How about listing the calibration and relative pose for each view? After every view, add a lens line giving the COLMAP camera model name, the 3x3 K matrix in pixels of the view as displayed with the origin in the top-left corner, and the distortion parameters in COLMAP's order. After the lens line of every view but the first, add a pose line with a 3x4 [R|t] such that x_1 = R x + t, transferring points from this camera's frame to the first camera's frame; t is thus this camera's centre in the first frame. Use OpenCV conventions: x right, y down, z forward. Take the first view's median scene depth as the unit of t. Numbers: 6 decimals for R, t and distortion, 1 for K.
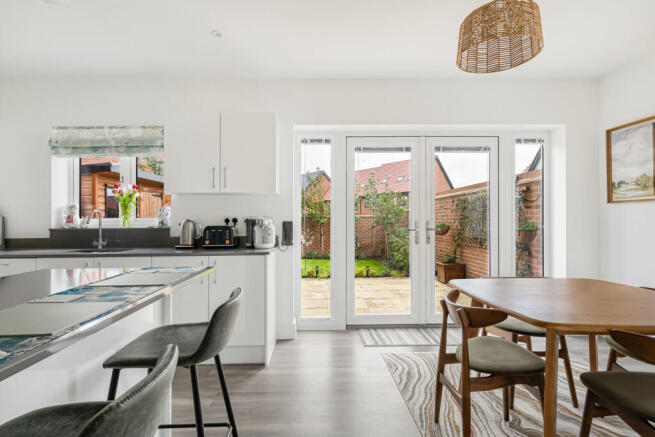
lens RADIAL K [[343.2, 0, 327.5], [0, 343.2, 218.5], [0, 0, 1]] dist [0.001682, 0.000188]
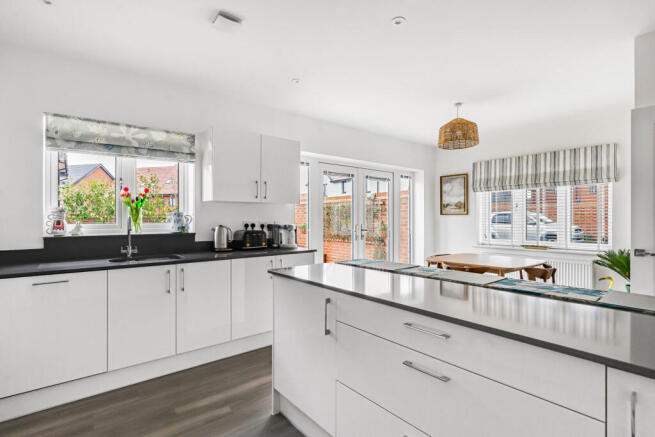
lens RADIAL K [[316.6, 0, 327.5], [0, 316.6, 218.5], [0, 0, 1]] dist [-0.002574, -0.000429]
pose [[0.790083, 0.005614, 0.612974, -0.736380], [-0.007124, 0.999975, 0.000025, -0.019681], [-0.612958, -0.004386, 0.790103, -0.002651]]
